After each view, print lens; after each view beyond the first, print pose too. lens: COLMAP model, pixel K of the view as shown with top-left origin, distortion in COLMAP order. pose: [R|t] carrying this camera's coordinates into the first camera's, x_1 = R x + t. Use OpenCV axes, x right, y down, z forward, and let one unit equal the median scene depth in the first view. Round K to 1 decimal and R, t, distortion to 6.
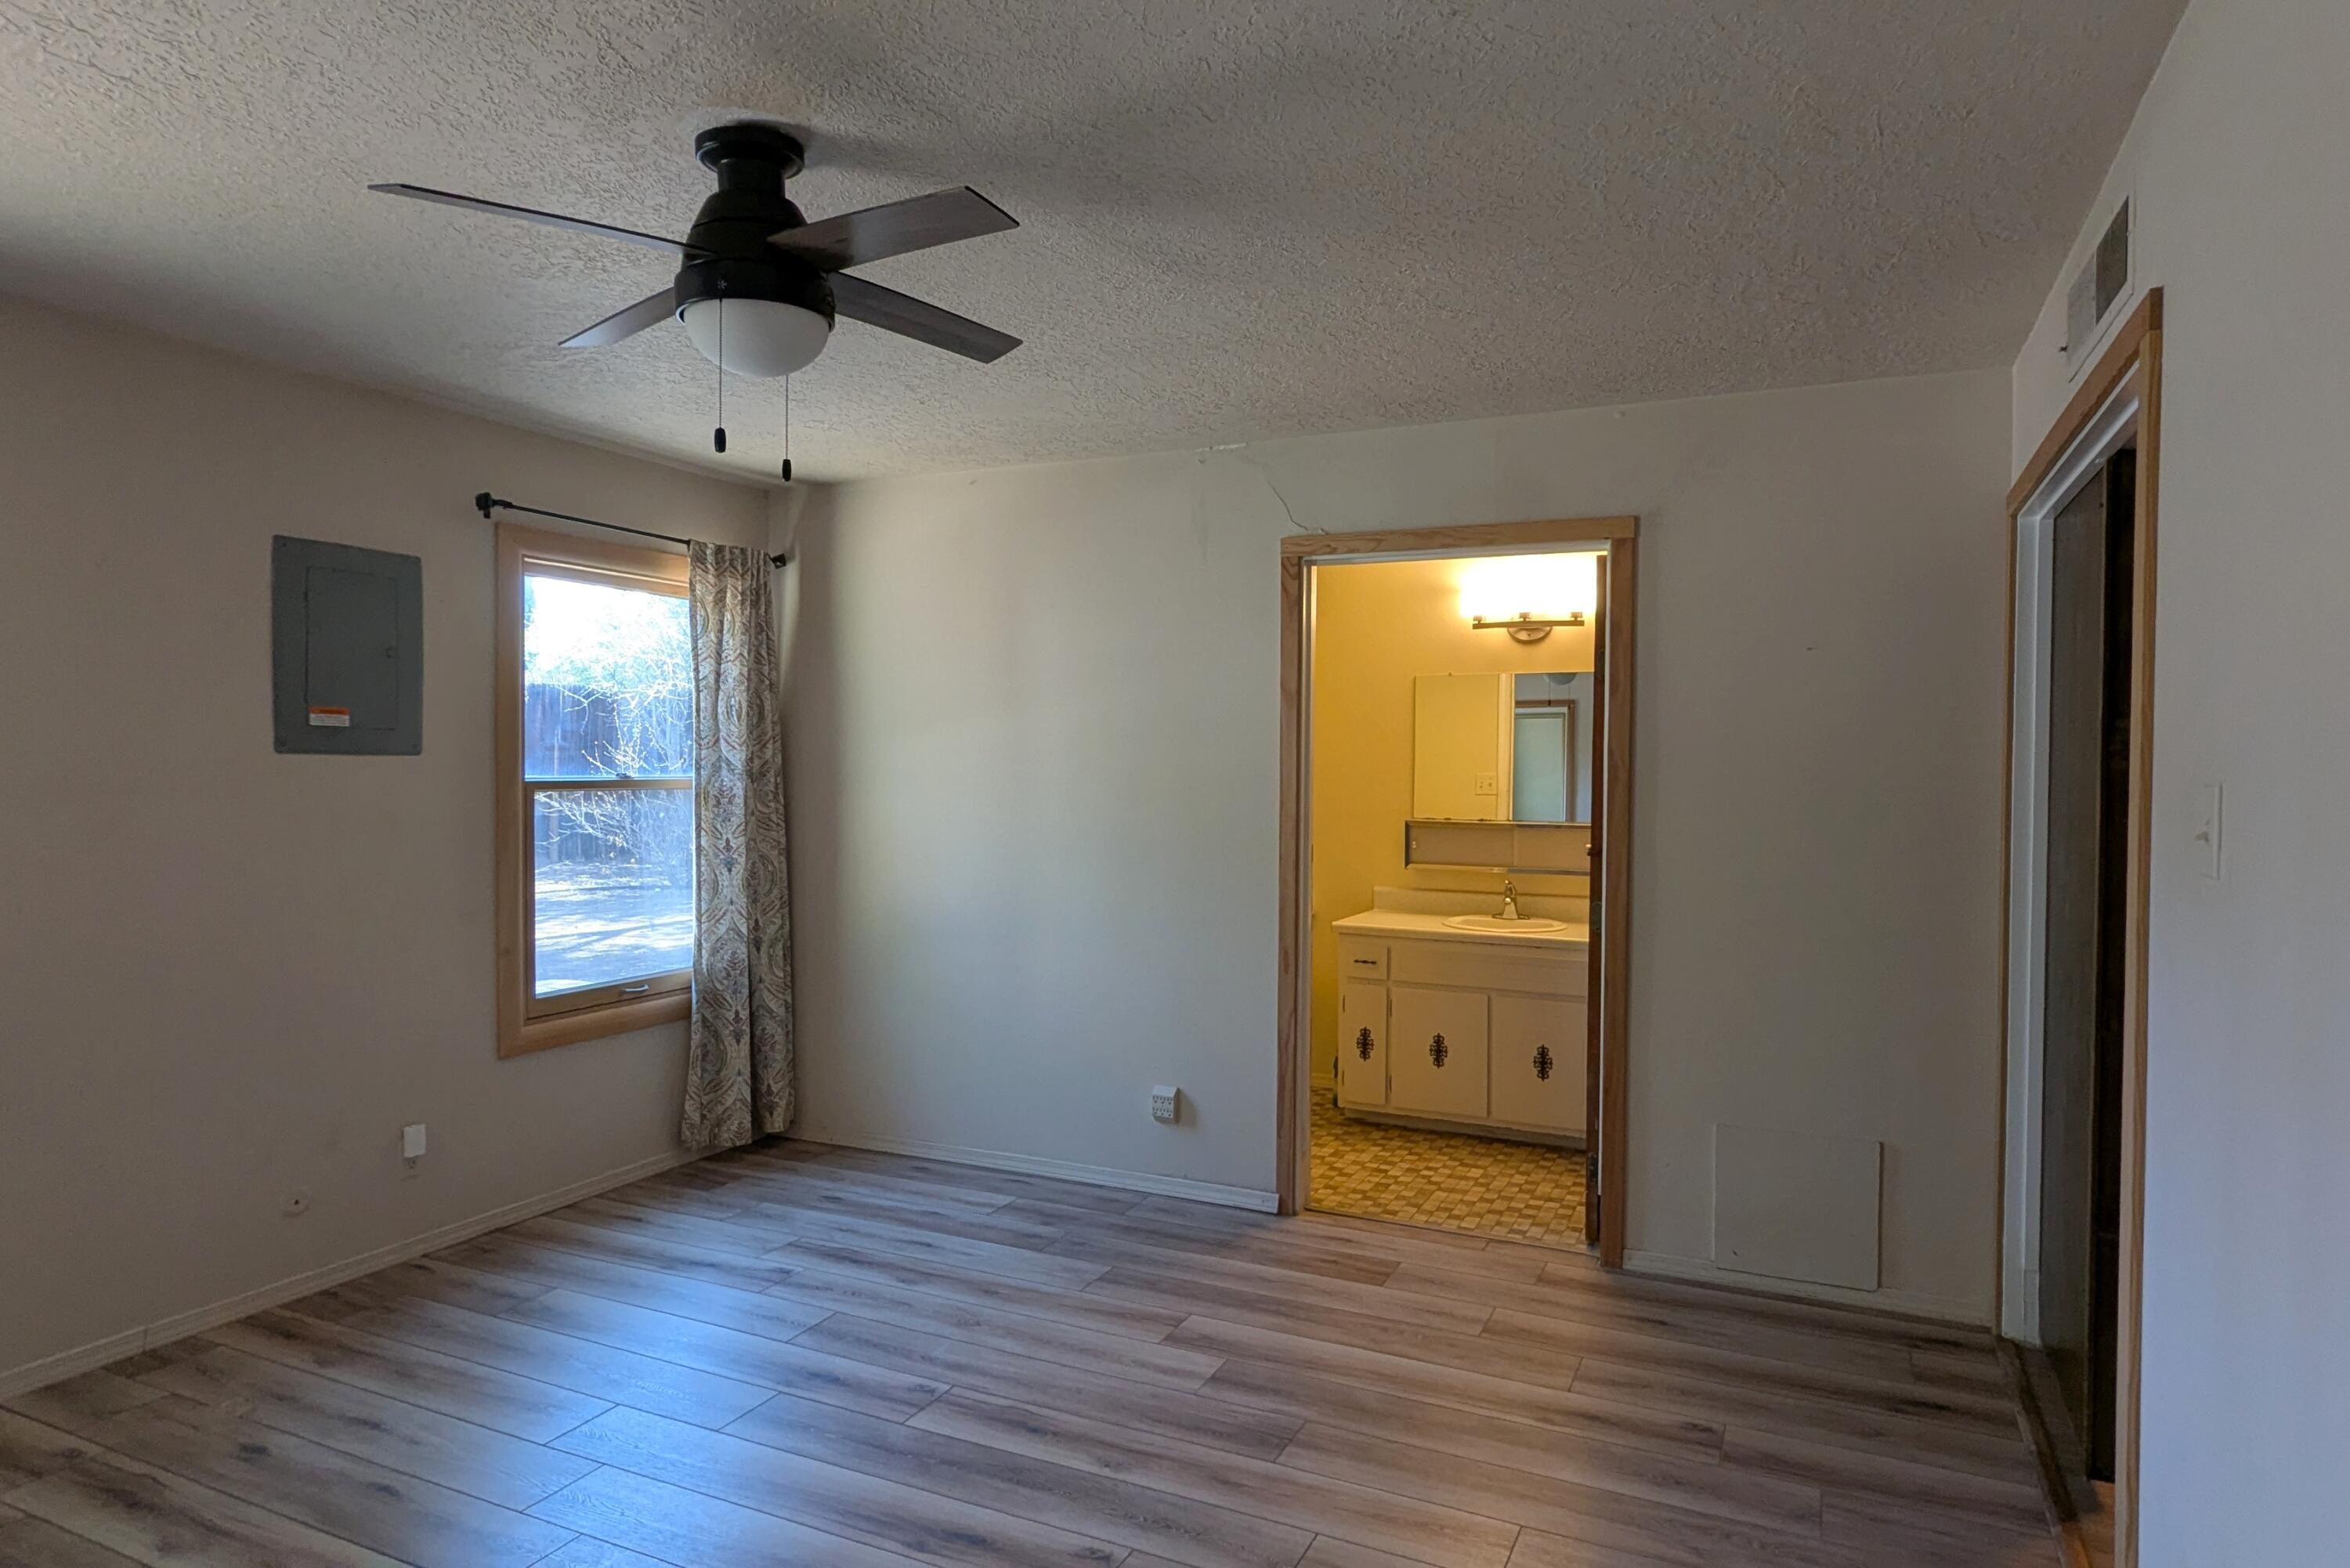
lens RADIAL K [[1490.1, 0, 1175.7], [0, 1490.1, 794.0], [0, 0, 1]] dist [0.030004, 0.000814]
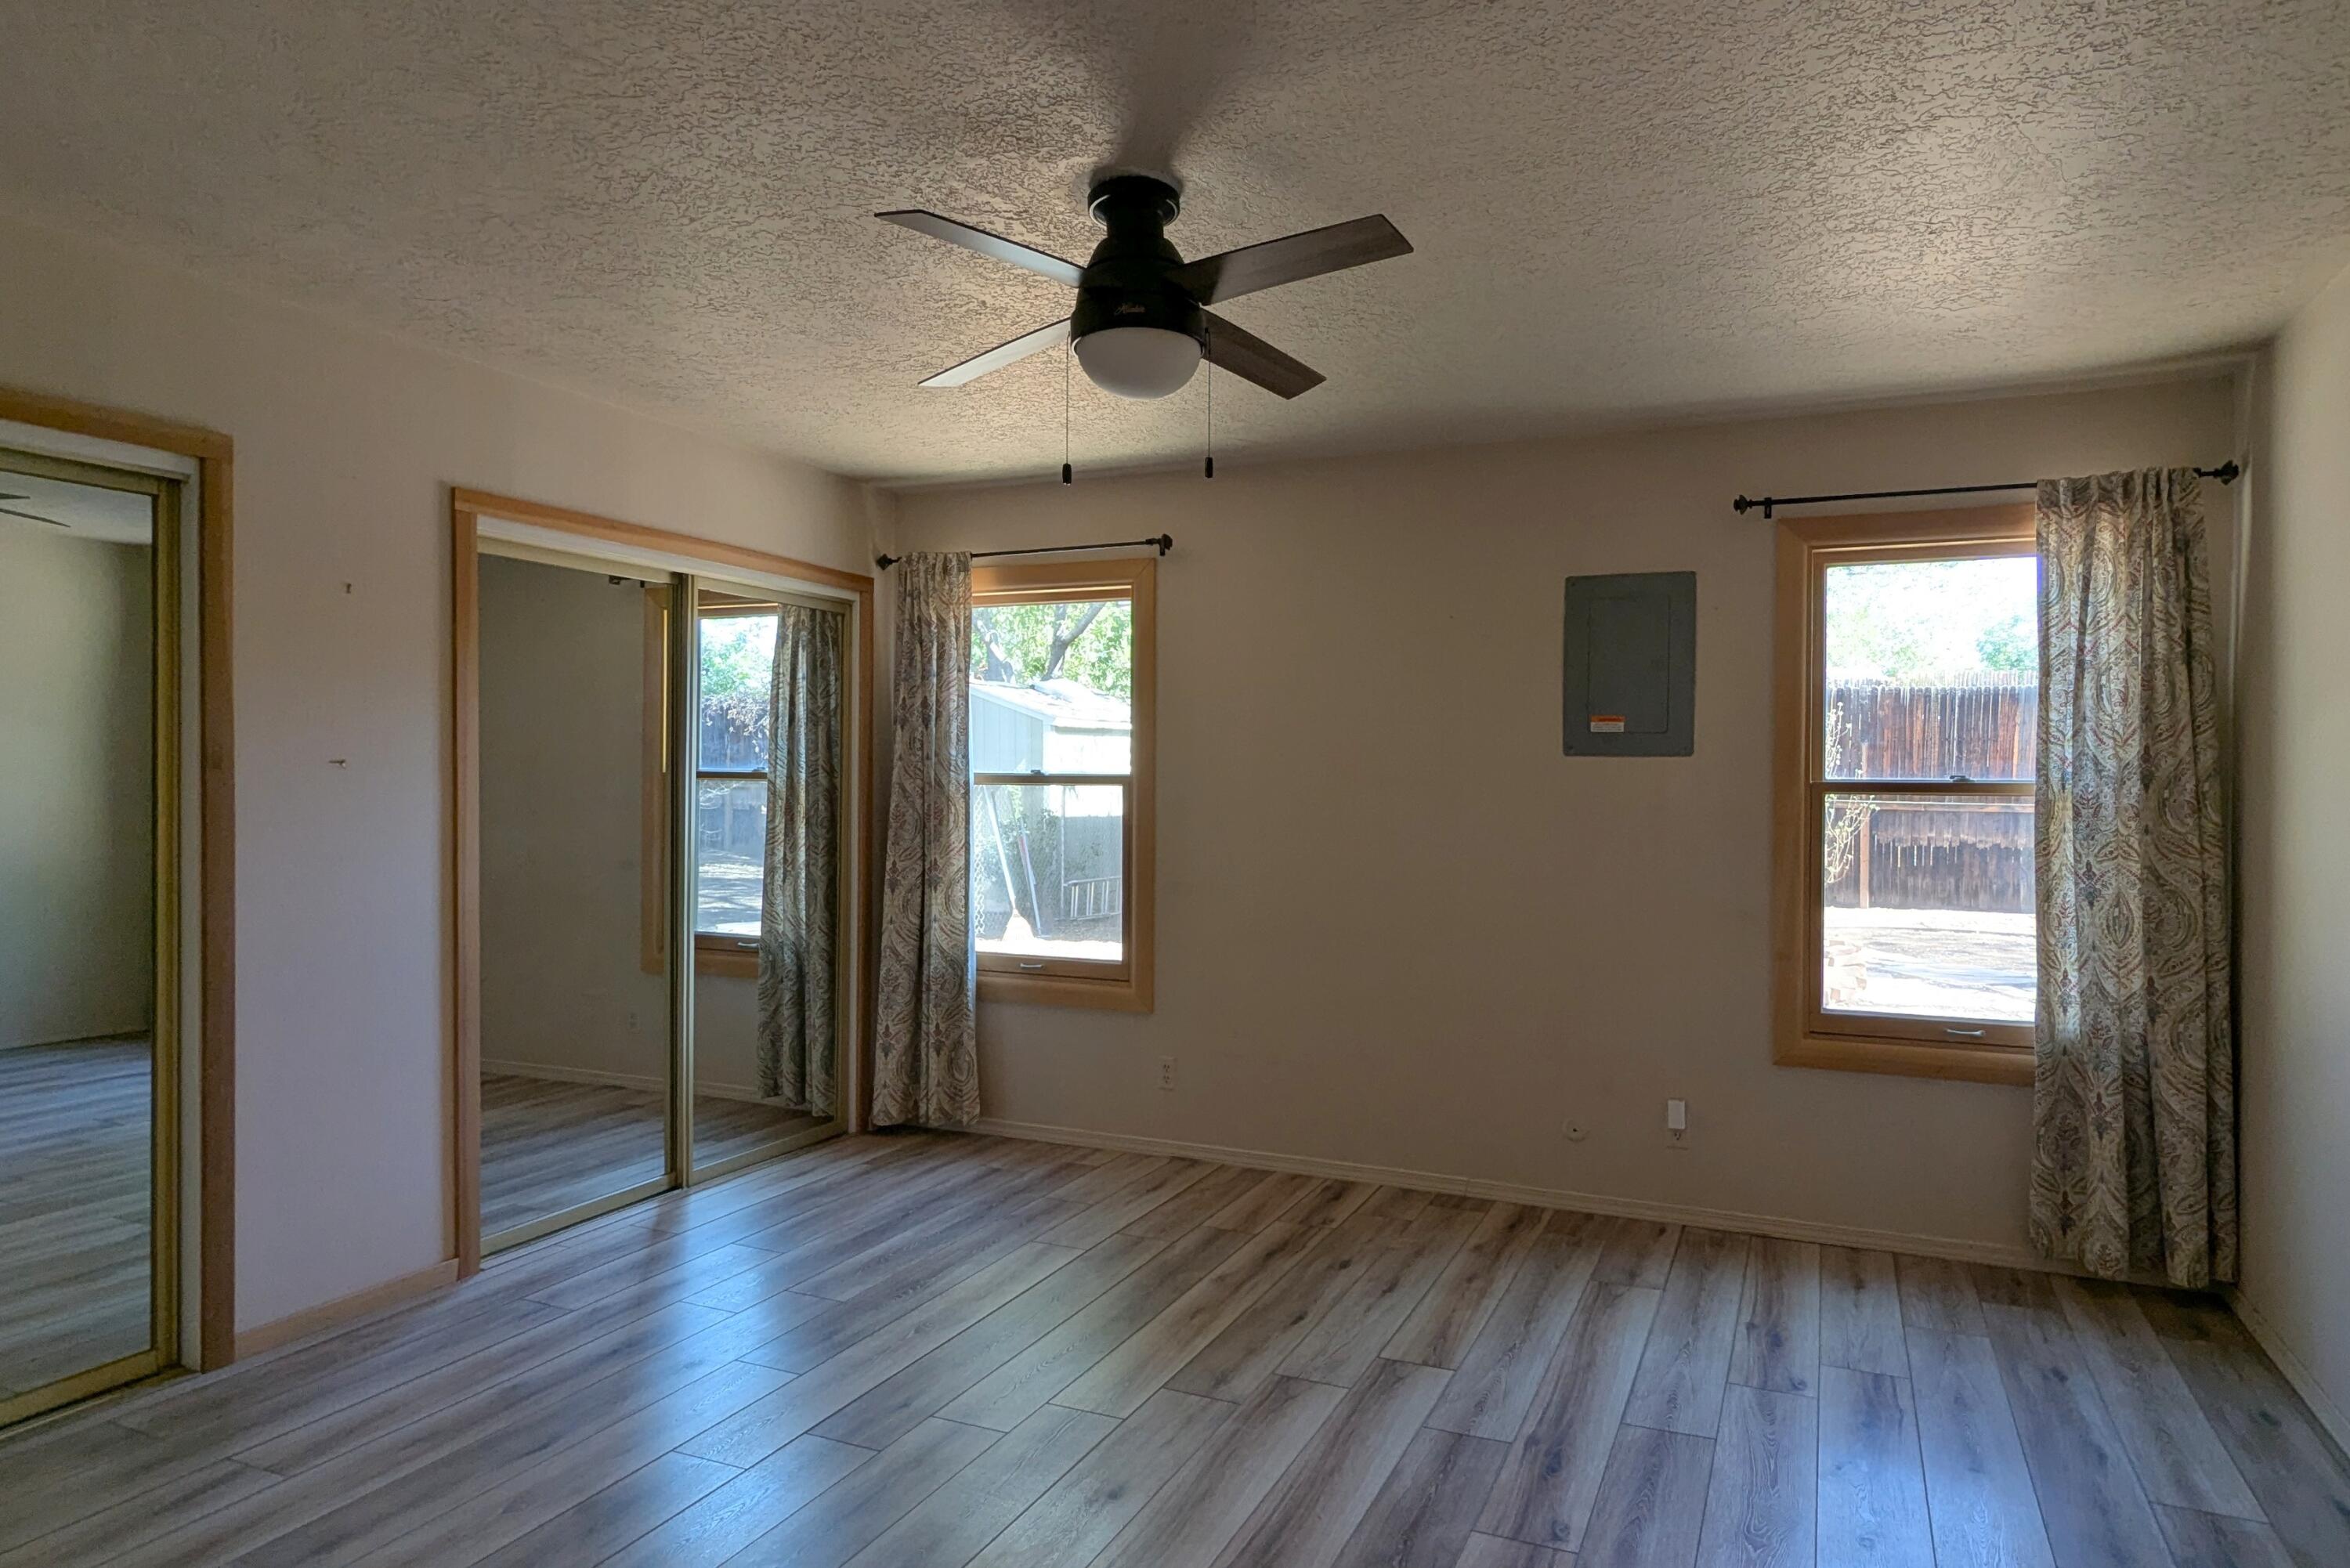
lens RADIAL K [[1336.0, 0, 1189.5], [0, 1336.0, 771.4], [0, 0, 1]] dist [-0.002931, 0.001366]
pose [[-0.013019, -0.003719, -0.999908, 0.410606], [-0.025451, 0.999670, -0.003387, -0.002505], [0.999591, 0.025404, -0.013109, 0.595693]]
